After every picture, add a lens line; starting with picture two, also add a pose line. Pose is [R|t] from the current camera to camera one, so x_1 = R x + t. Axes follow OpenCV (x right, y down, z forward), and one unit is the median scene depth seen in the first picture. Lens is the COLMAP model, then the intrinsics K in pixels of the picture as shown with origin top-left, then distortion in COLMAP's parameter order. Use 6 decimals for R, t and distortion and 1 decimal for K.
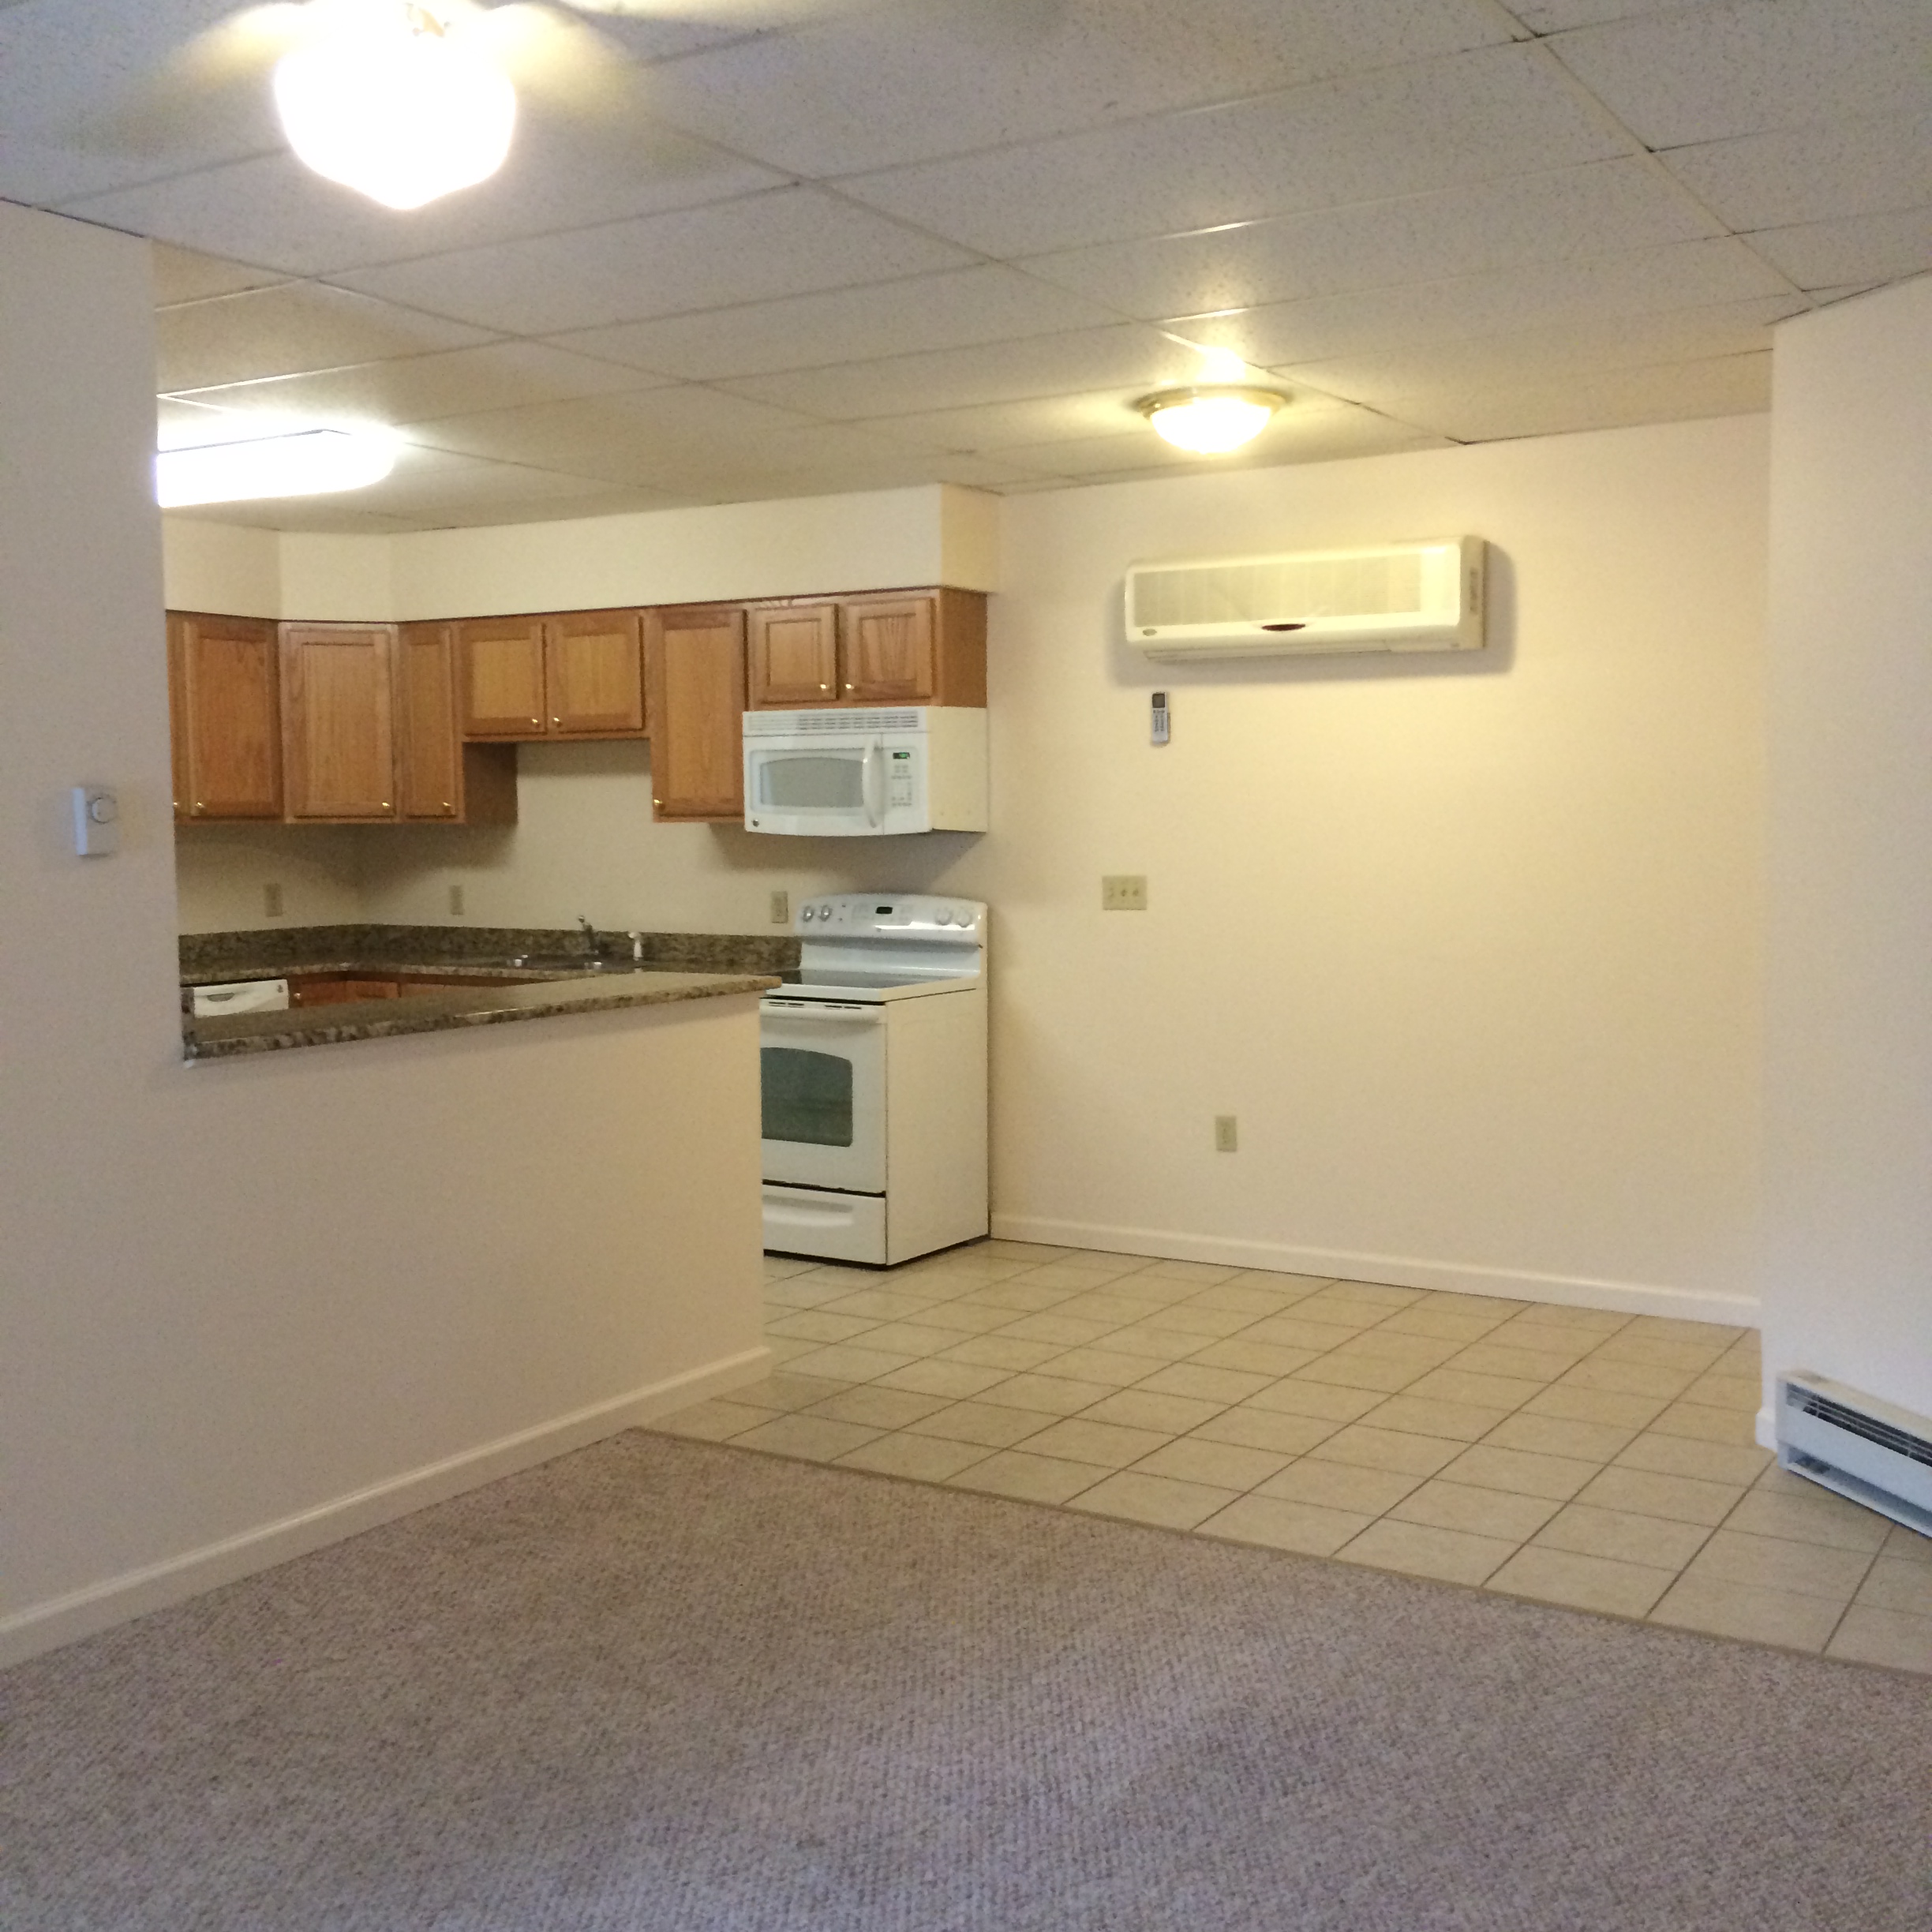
lens RADIAL K [[2177.7, 0, 965.4], [0, 2177.7, 964.2], [0, 0, 1]] dist [0.039564, 0.000000]
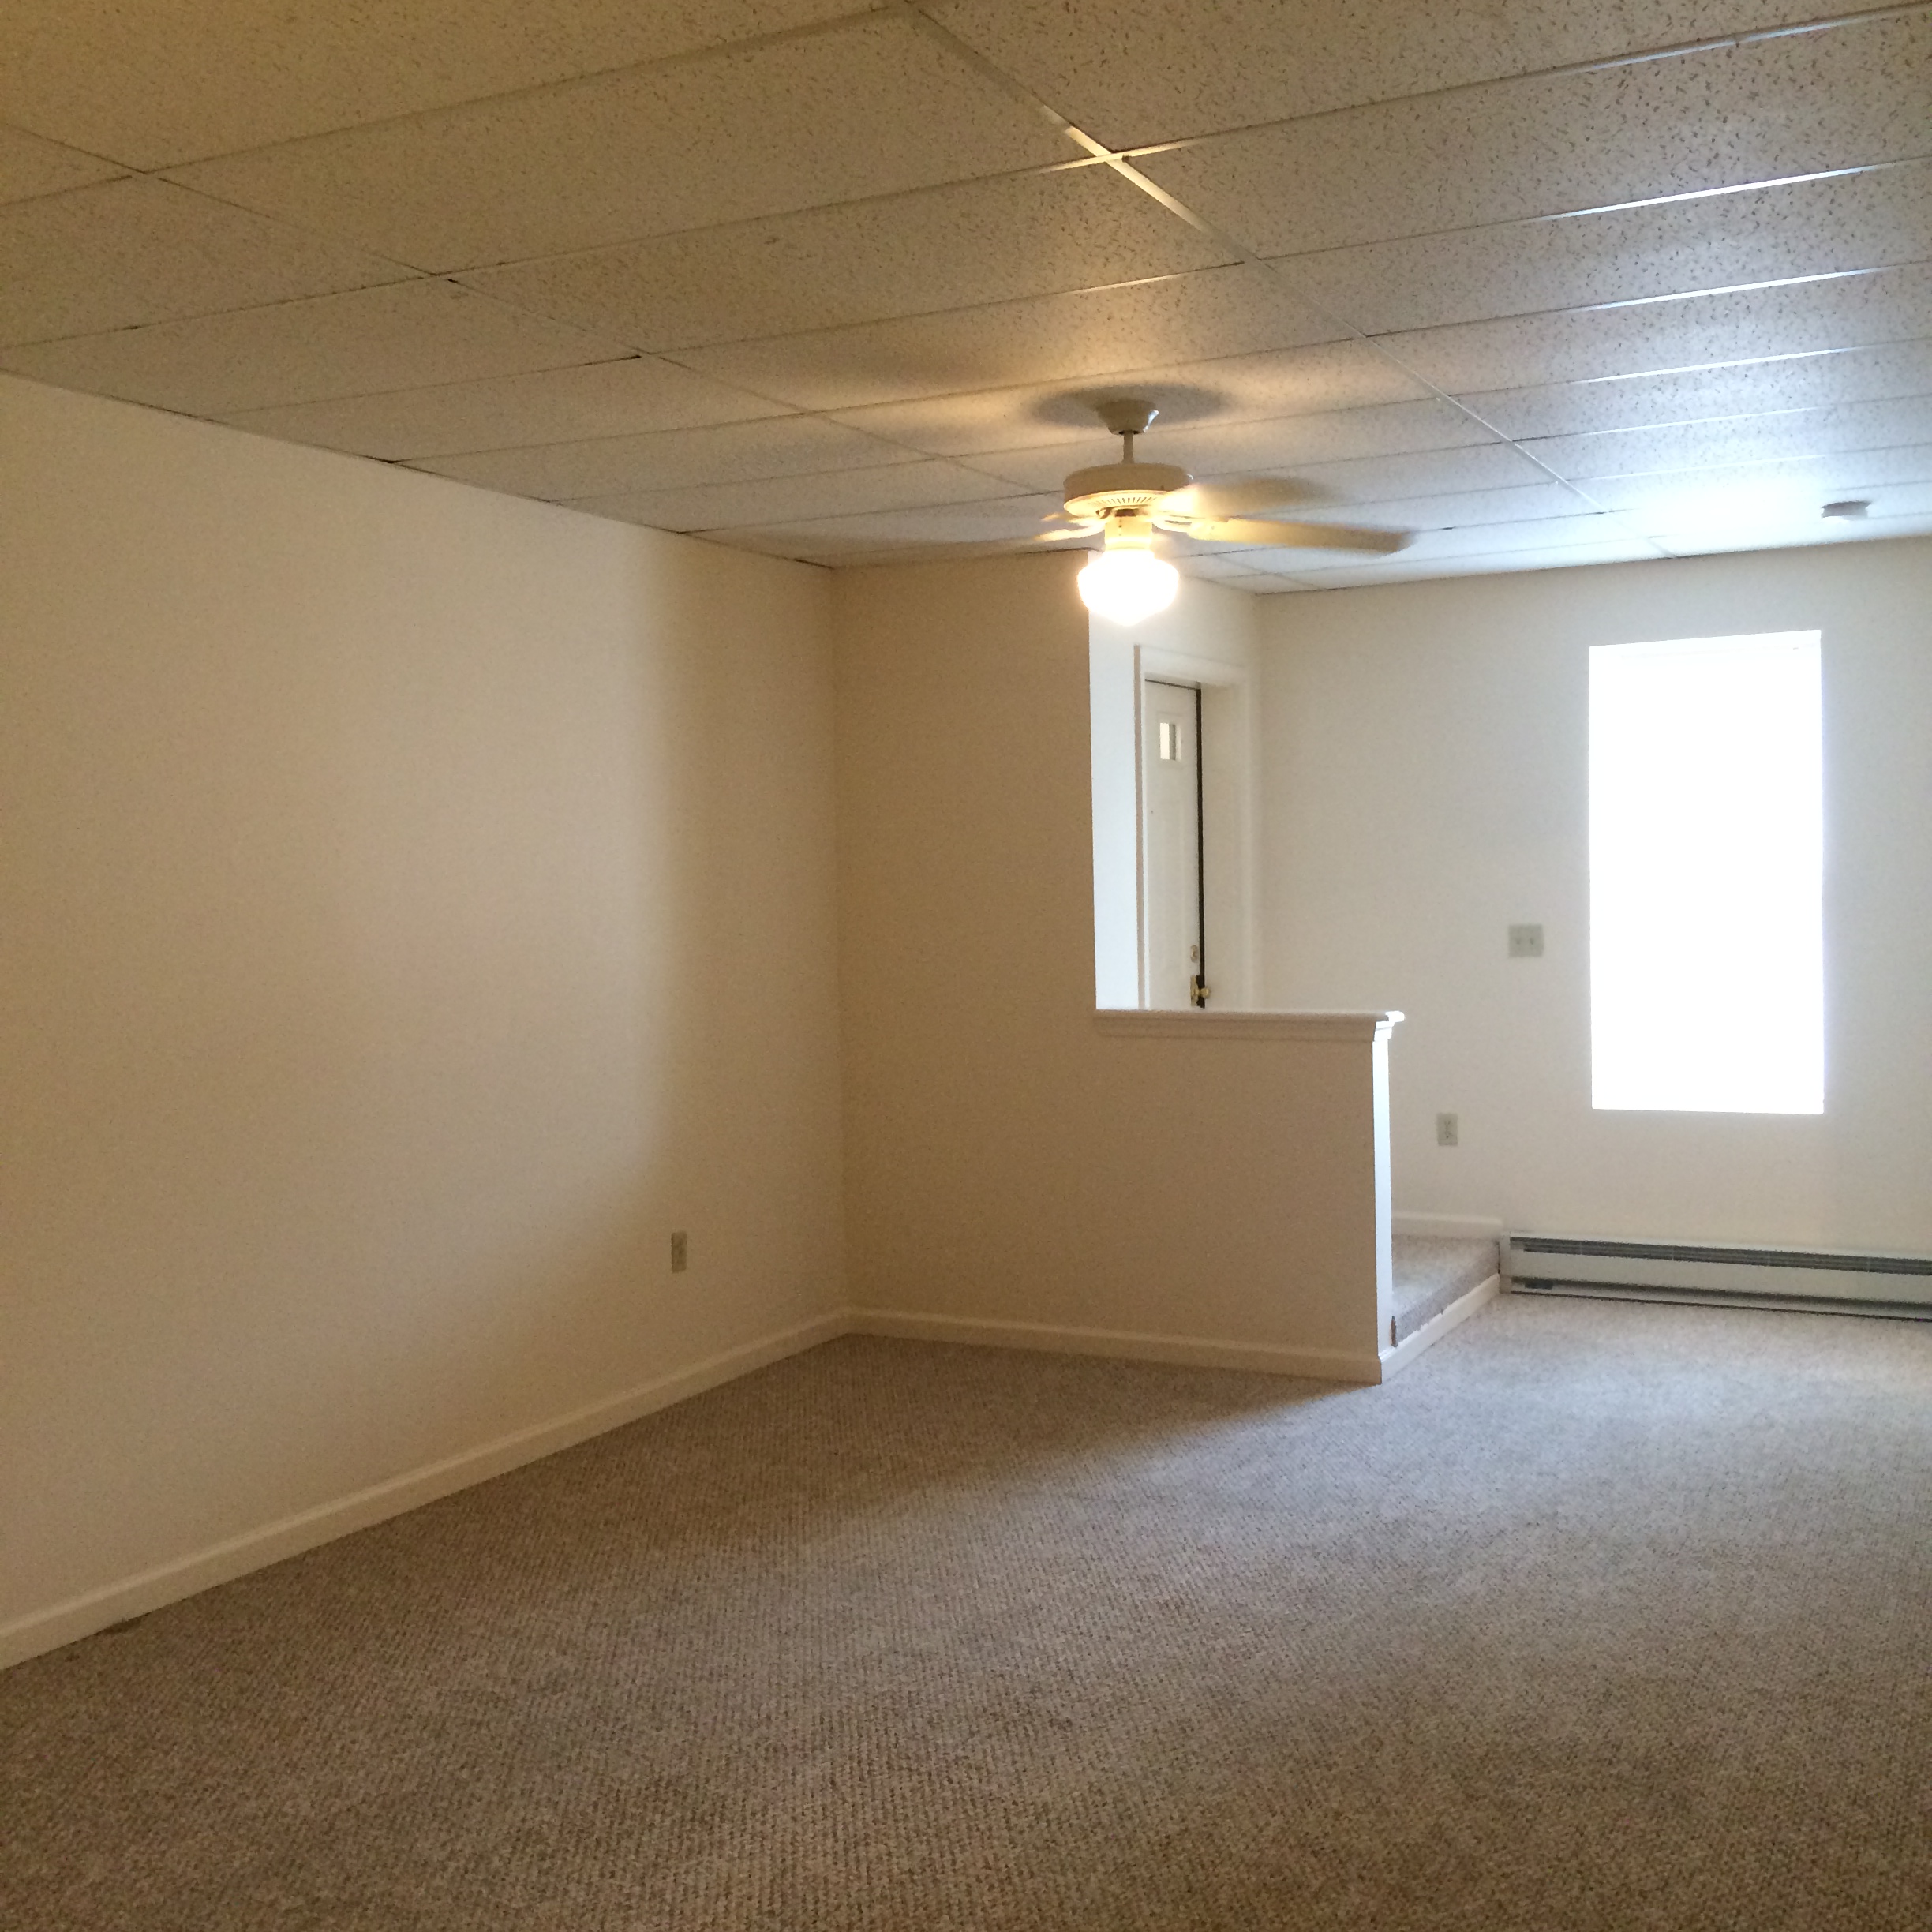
lens RADIAL K [[2177.7, 0, 965.1], [0, 2177.7, 966.0], [0, 0, 1]] dist [0.039564, 0.000000]
pose [[-0.996165, 0.028847, -0.082598, 0.065533], [0.019426, 0.993443, 0.112667, -0.149162], [0.085307, 0.110631, -0.990194, 1.935430]]
